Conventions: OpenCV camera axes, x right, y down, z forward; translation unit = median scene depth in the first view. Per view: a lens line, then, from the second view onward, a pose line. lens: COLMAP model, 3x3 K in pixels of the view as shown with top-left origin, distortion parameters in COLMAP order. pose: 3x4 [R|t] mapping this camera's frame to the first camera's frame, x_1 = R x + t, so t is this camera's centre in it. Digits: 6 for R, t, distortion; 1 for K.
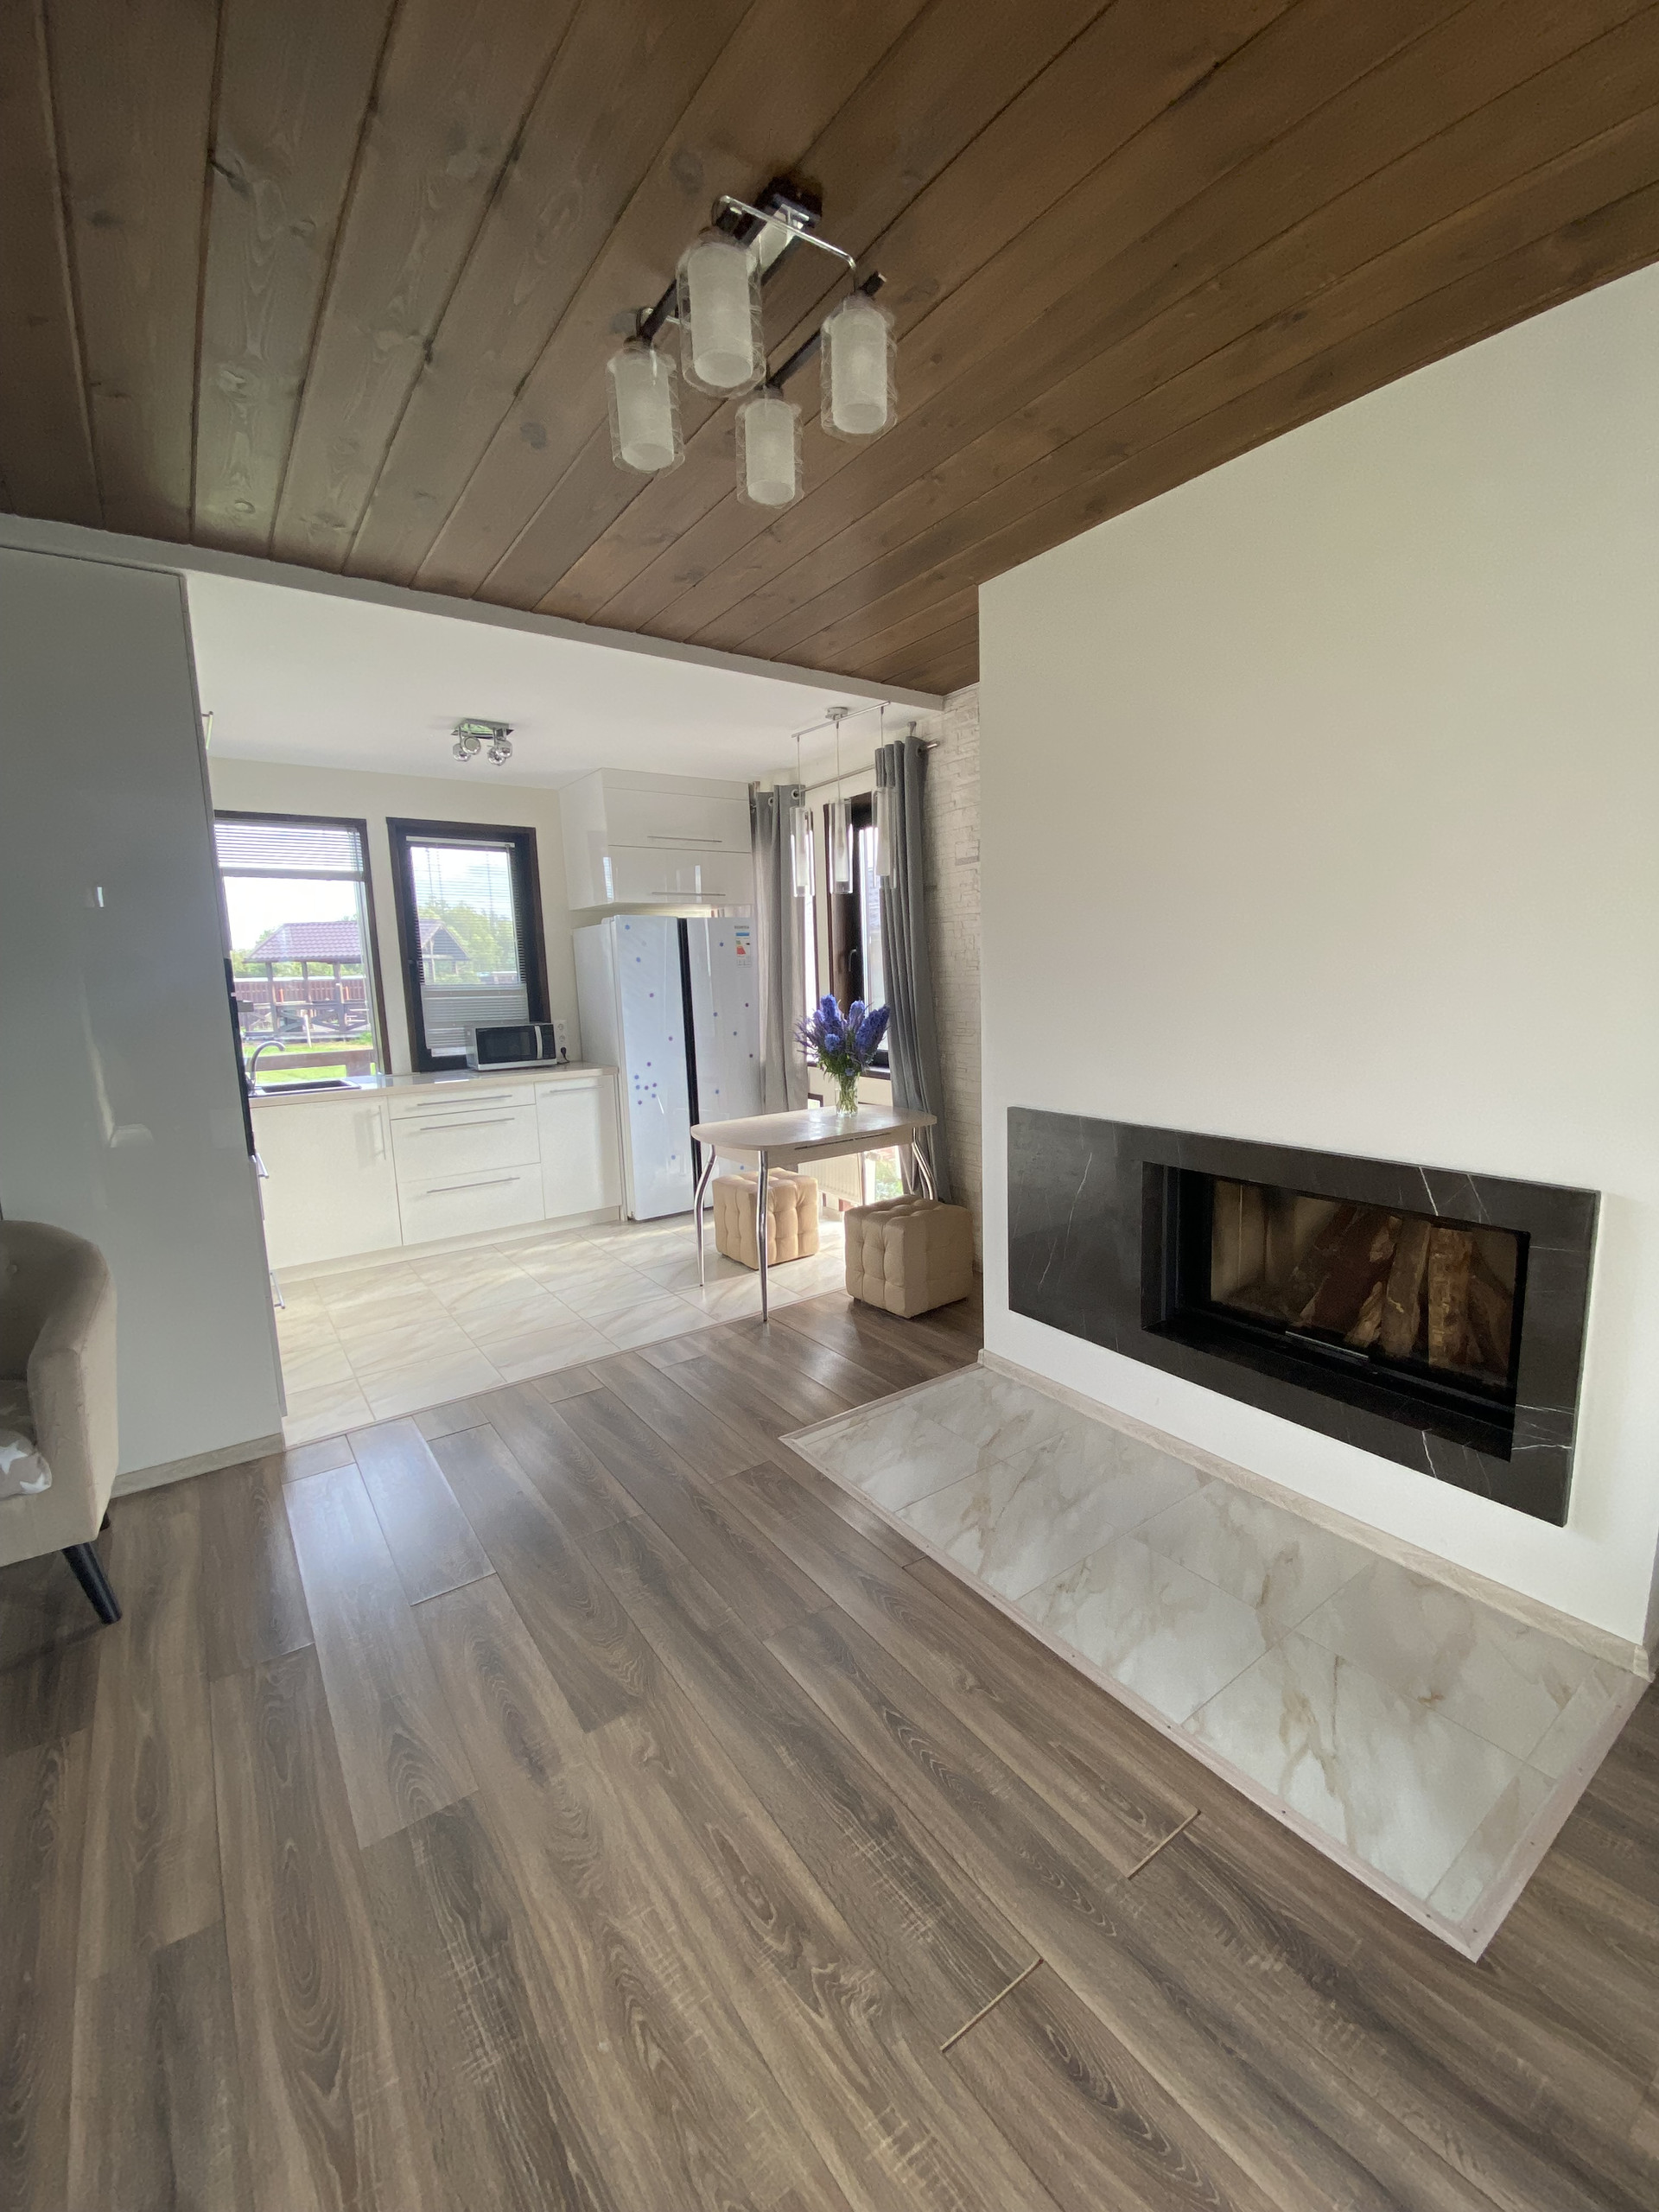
lens RADIAL K [[896.8, 0, 836.4], [0, 896.8, 1105.8], [0, 0, 1]] dist [0.018376, -0.019305]
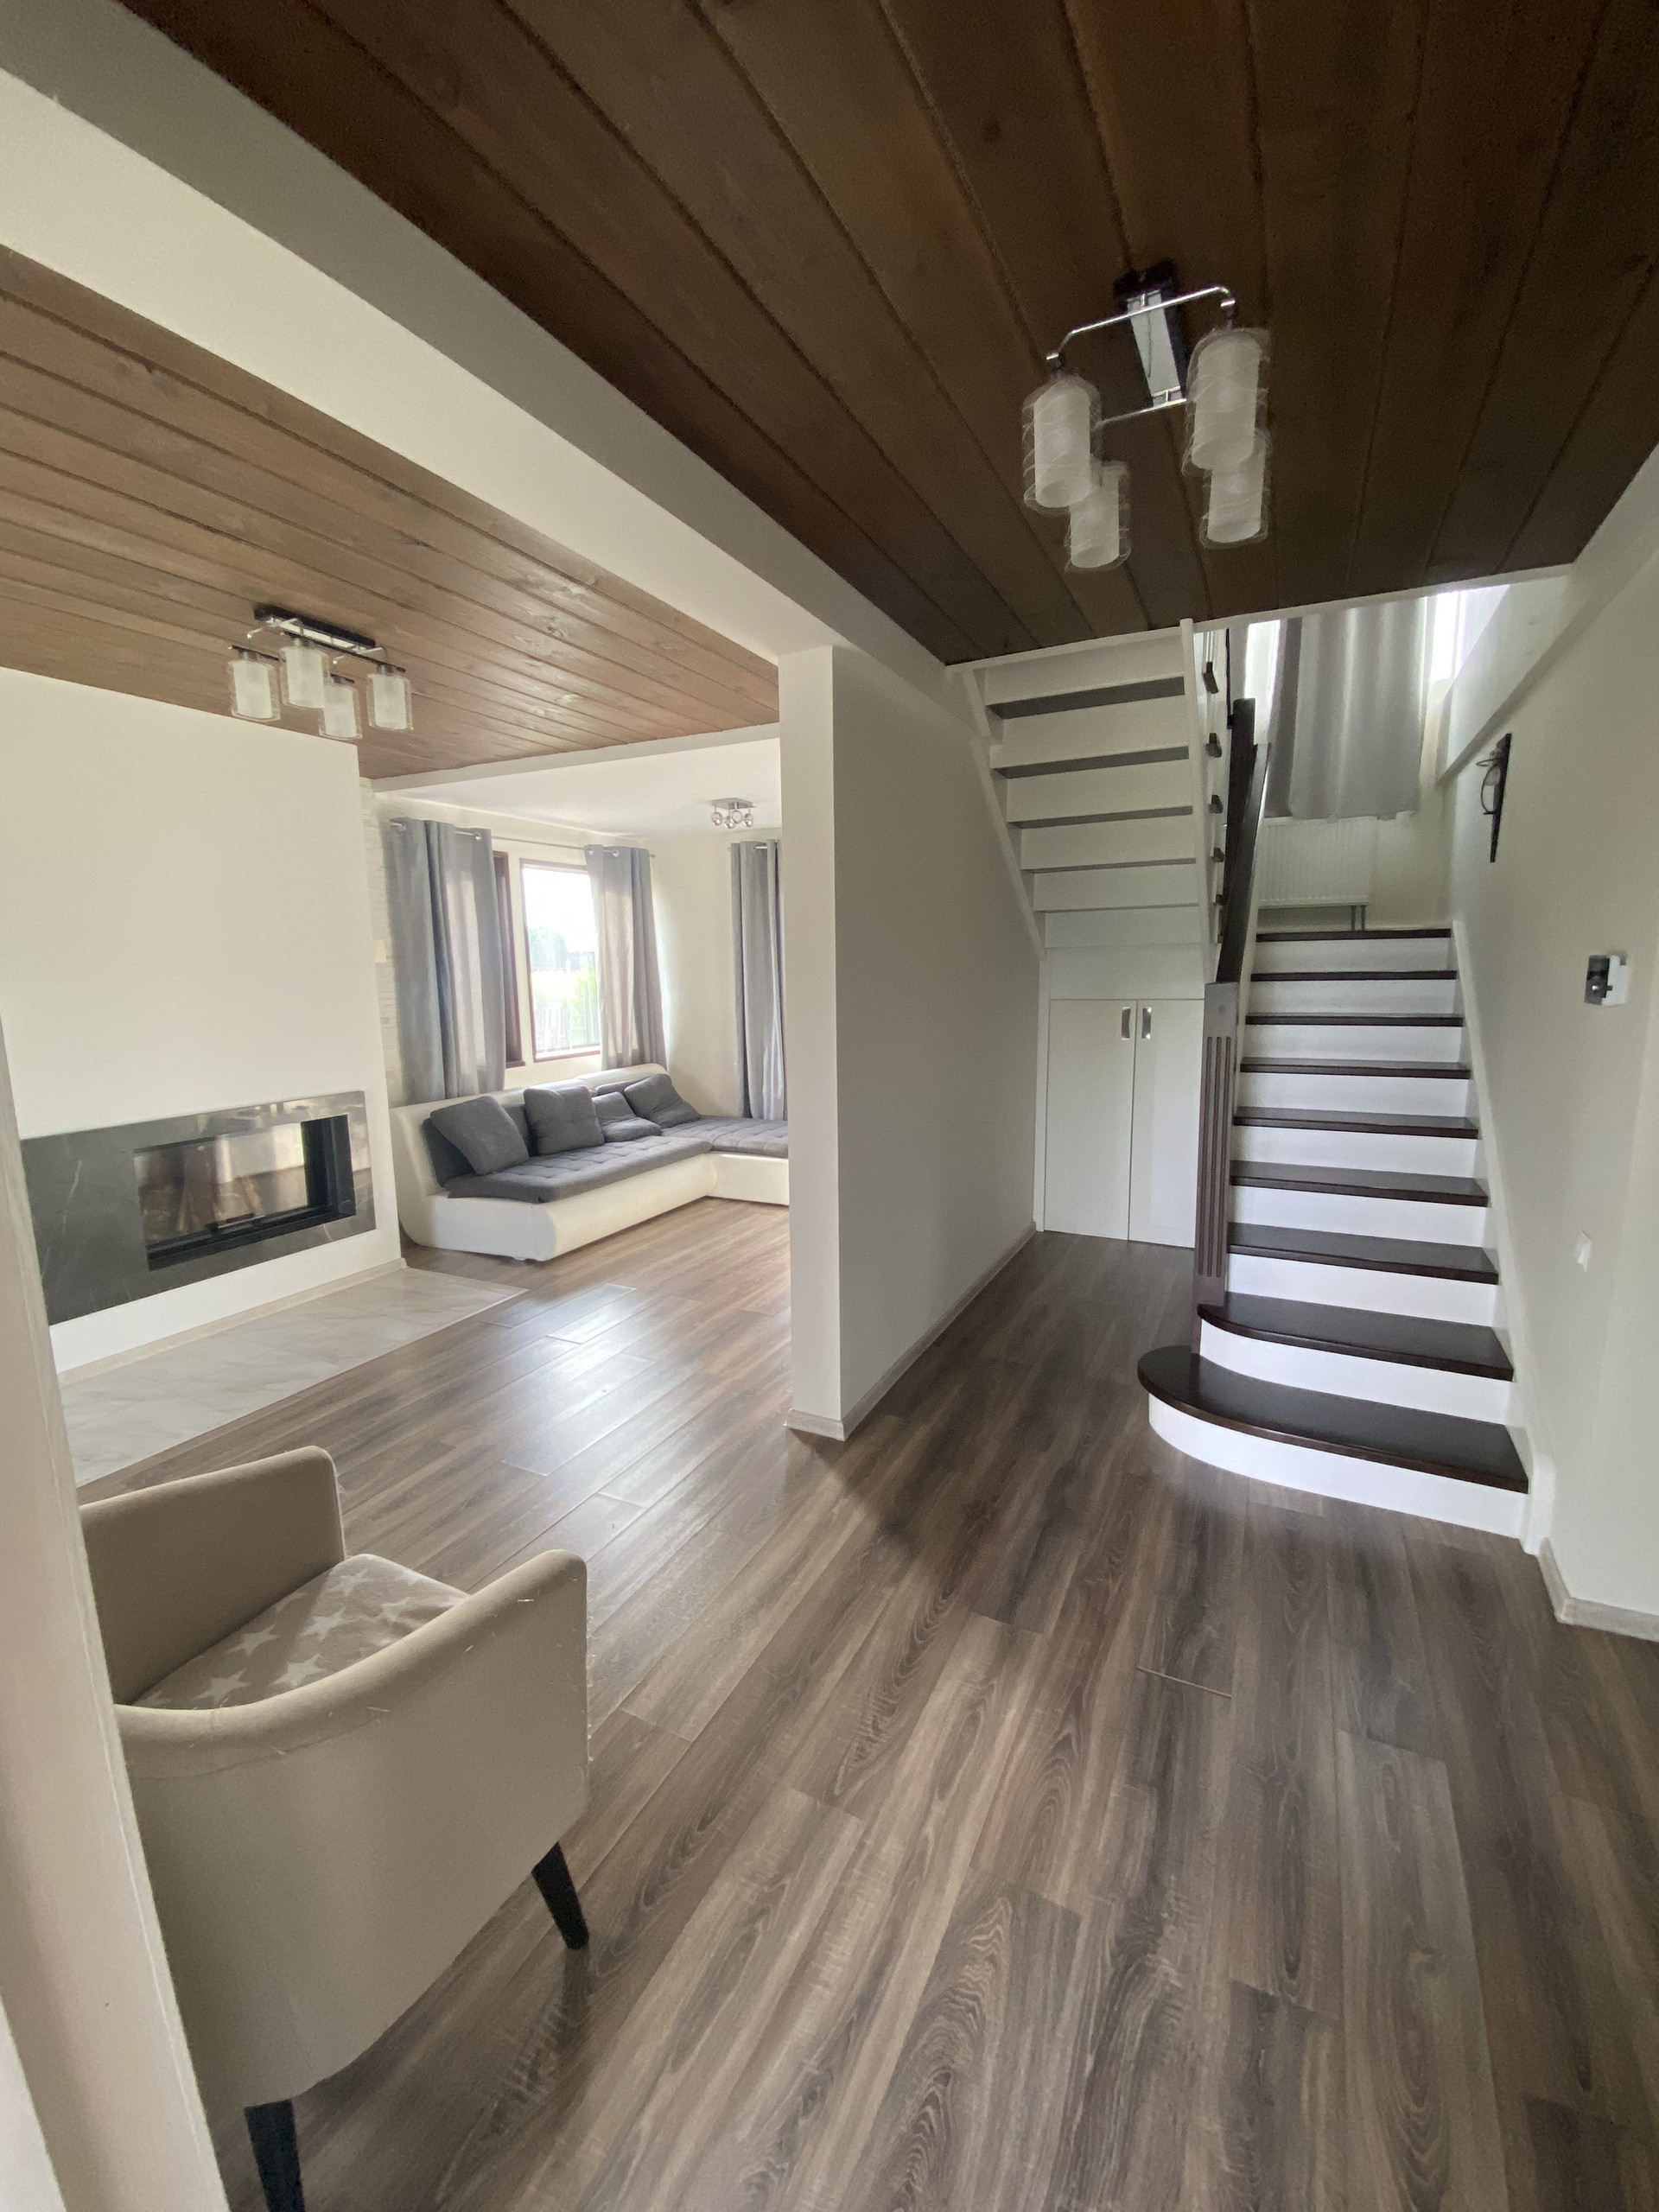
lens RADIAL K [[896.8, 0, 836.4], [0, 896.8, 1105.8], [0, 0, 1]] dist [0.018376, -0.019305]
pose [[-0.455996, -0.108934, 0.883290, -1.822230], [0.158043, 0.966795, 0.200822, -0.144294], [-0.875837, 0.231172, -0.423638, 0.833149]]
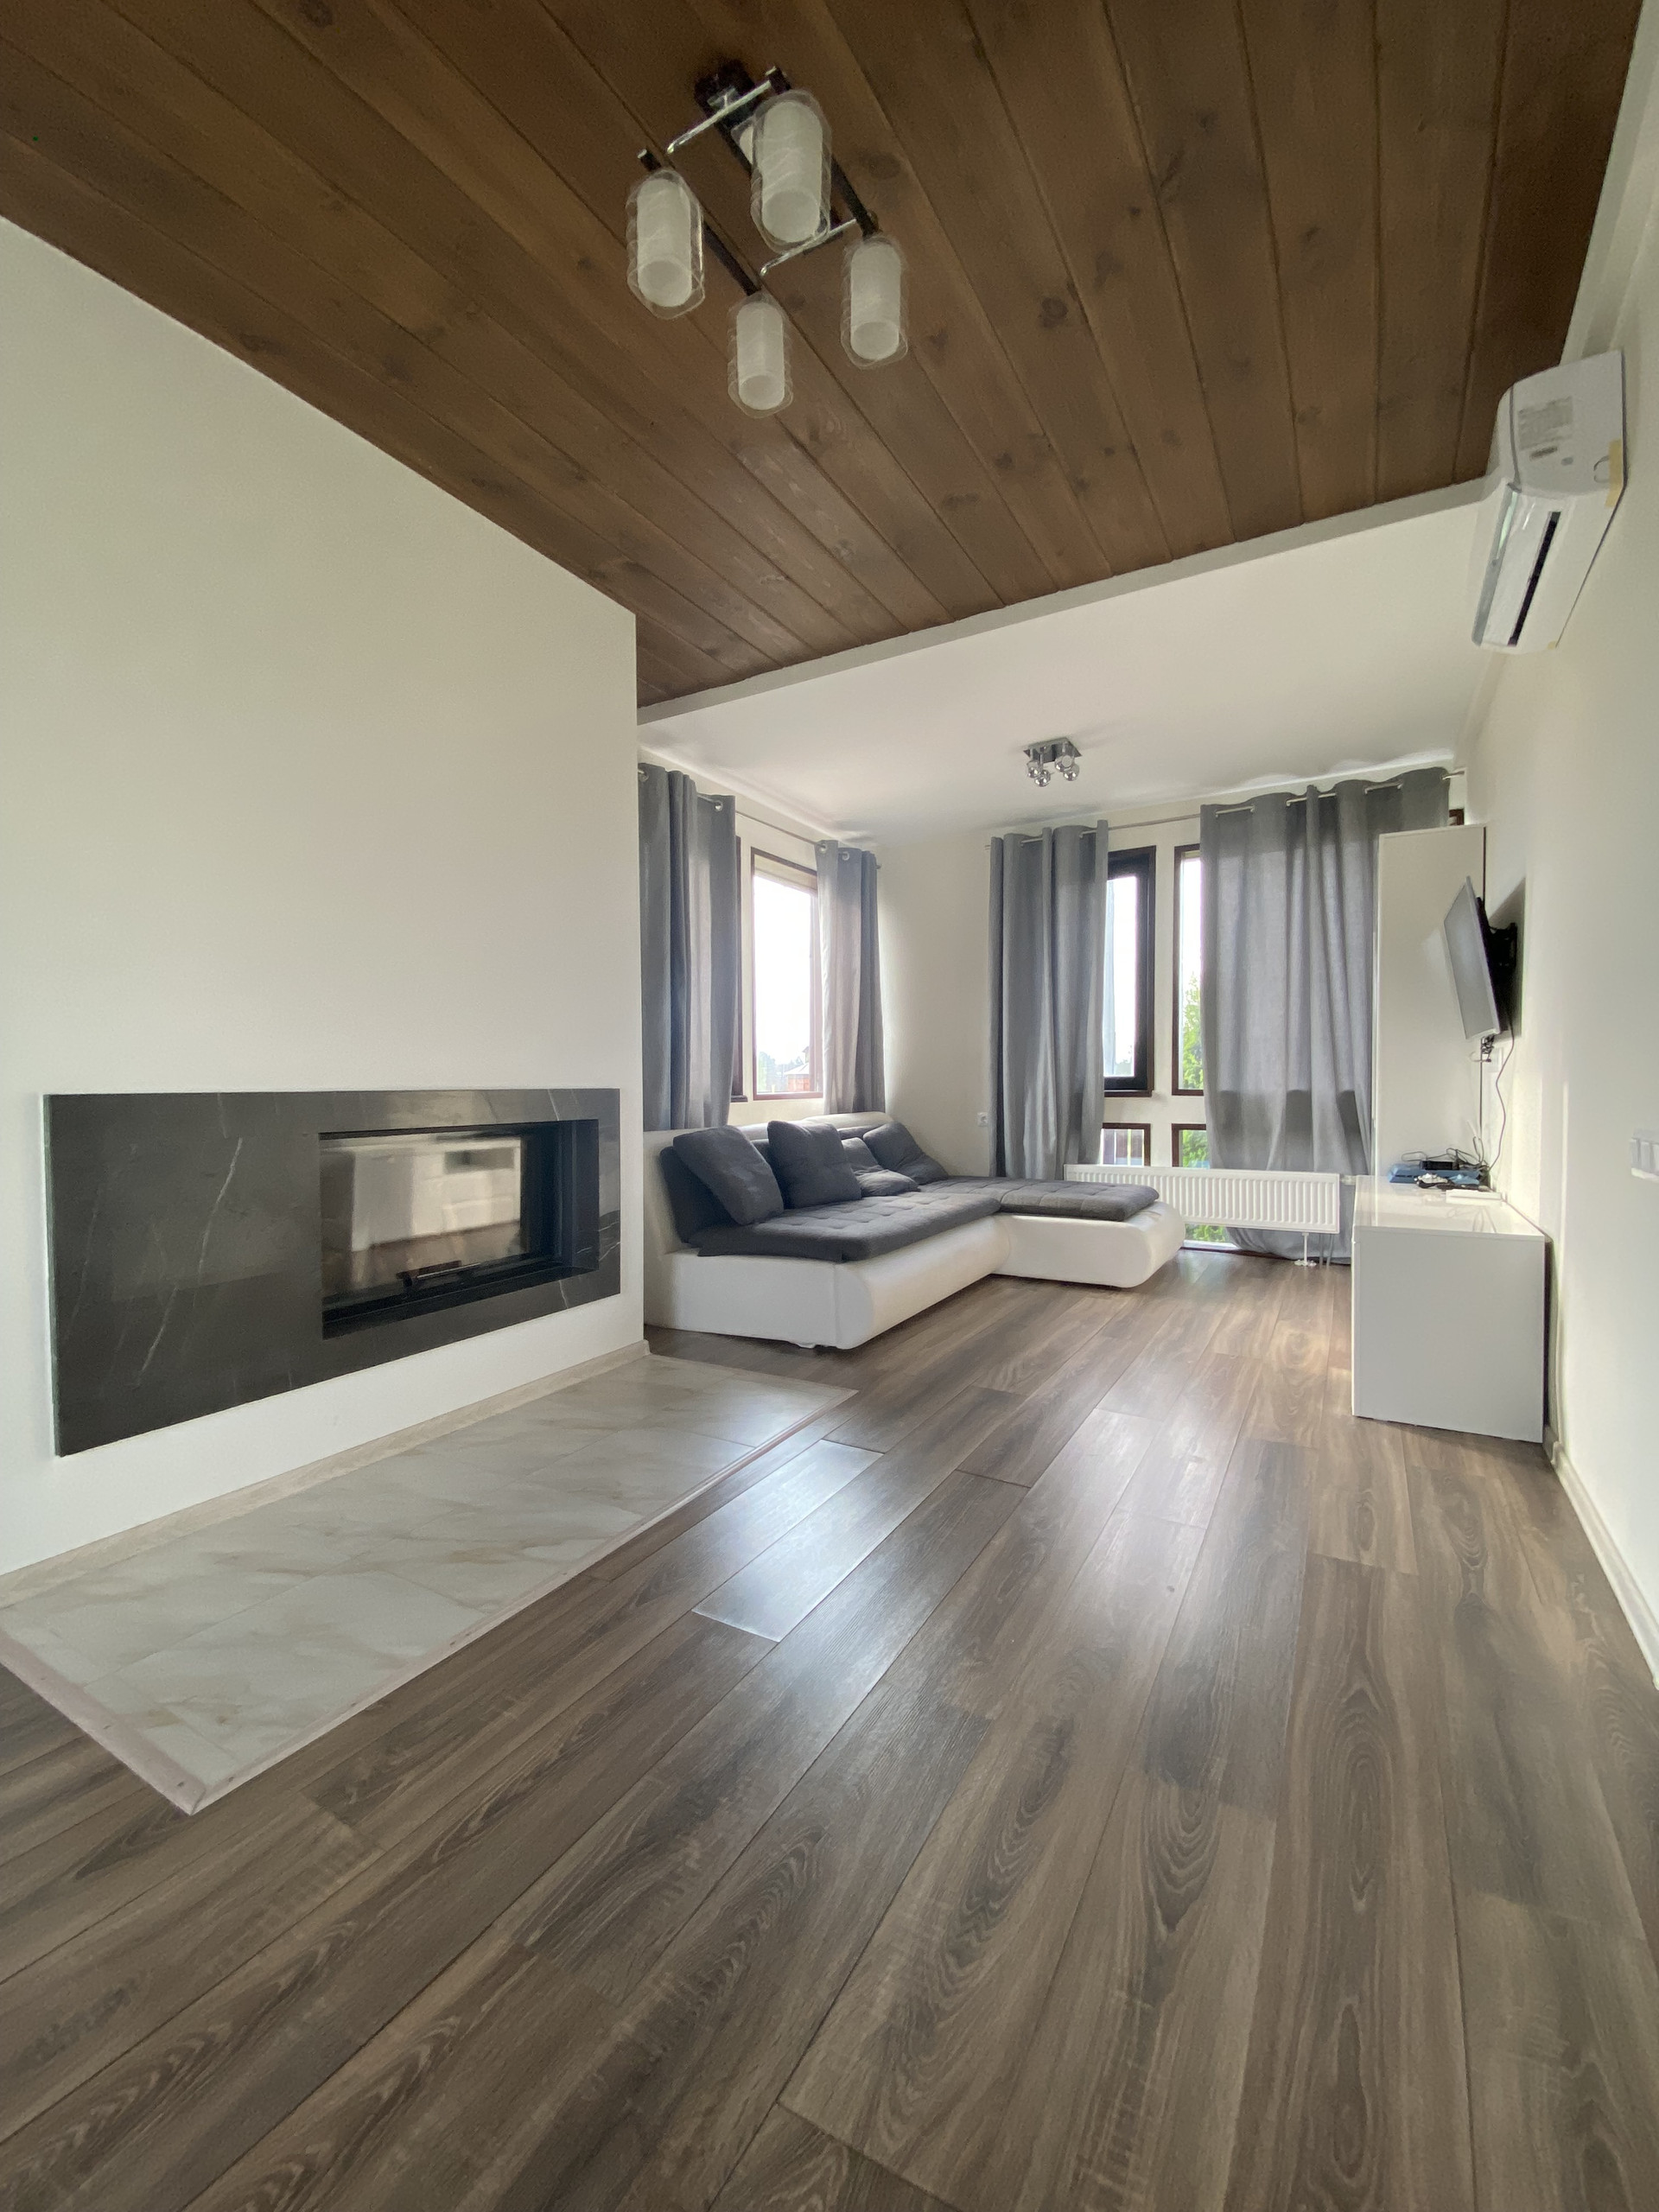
lens RADIAL K [[895.0, 0, 837.0], [0, 895.0, 1097.8], [0, 0, 1]] dist [0.016864, -0.019743]
pose [[-0.404326, 0.012093, 0.914535, -0.844325], [0.157413, 0.985912, 0.056557, 0.077564], [-0.900967, 0.166827, -0.400533, 1.195688]]
